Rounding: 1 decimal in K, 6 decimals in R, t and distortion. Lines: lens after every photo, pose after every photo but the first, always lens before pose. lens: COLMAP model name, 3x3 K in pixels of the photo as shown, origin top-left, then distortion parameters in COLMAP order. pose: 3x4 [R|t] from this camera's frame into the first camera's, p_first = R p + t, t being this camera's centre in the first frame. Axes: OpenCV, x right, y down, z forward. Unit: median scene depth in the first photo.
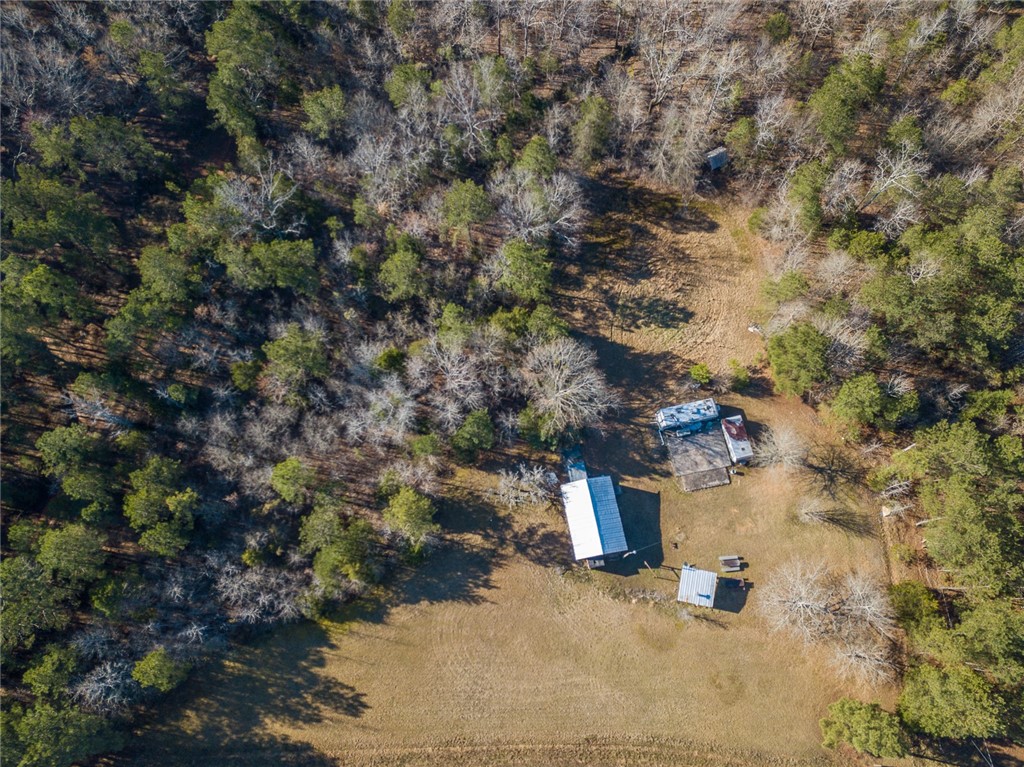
lens RADIAL K [[770.5, 0, 517.8], [0, 770.5, 383.1], [0, 0, 1]] dist [0.013173, -0.000317]
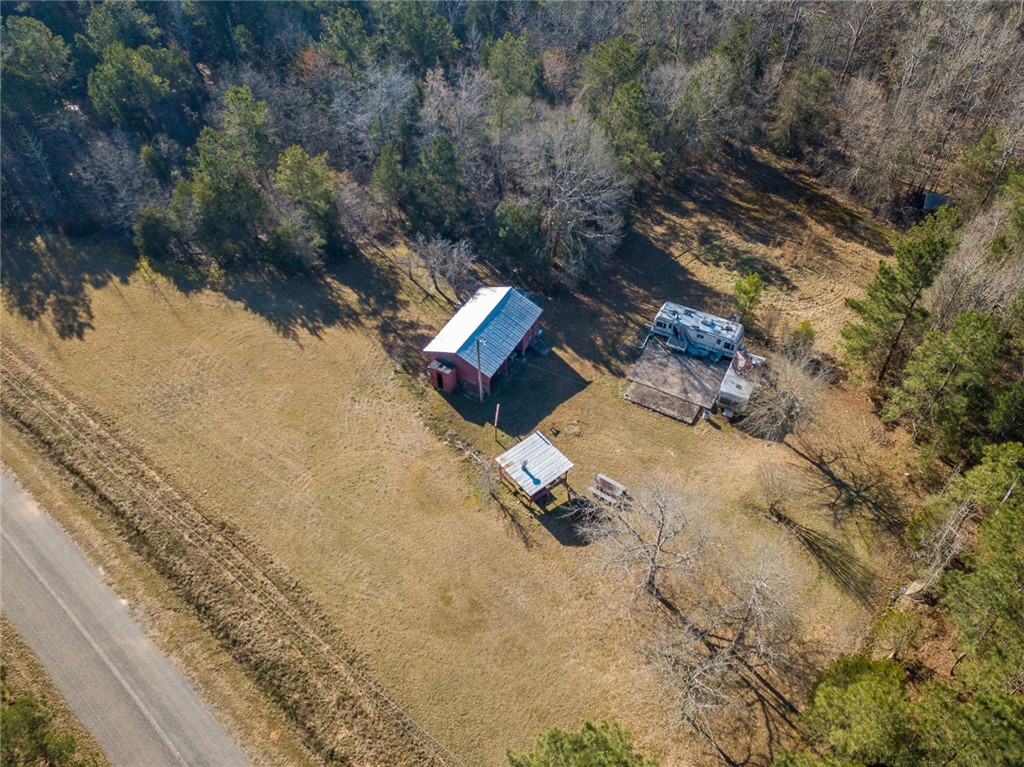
lens RADIAL K [[765.1, 0, 518.7], [0, 765.1, 385.8], [0, 0, 1]] dist [0.038018, -0.045425]
pose [[0.763667, 0.484103, -0.427150, 0.414868], [-0.621490, 0.730392, -0.283334, 0.366630], [0.174824, 0.481842, 0.858641, 0.429239]]
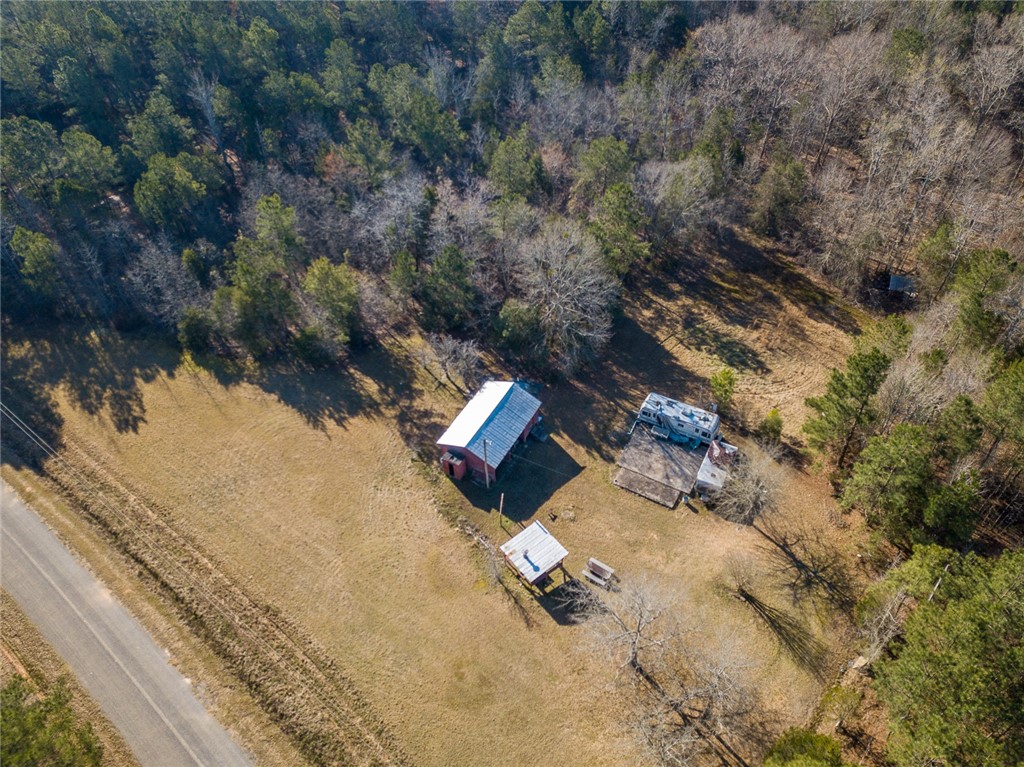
lens RADIAL K [[765.1, 0, 518.7], [0, 765.1, 385.8], [0, 0, 1]] dist [0.038018, -0.045425]
pose [[0.763943, 0.471989, -0.440020, 0.421386], [-0.617958, 0.731454, -0.288275, 0.335902], [0.185792, 0.492140, 0.850458, 0.318695]]
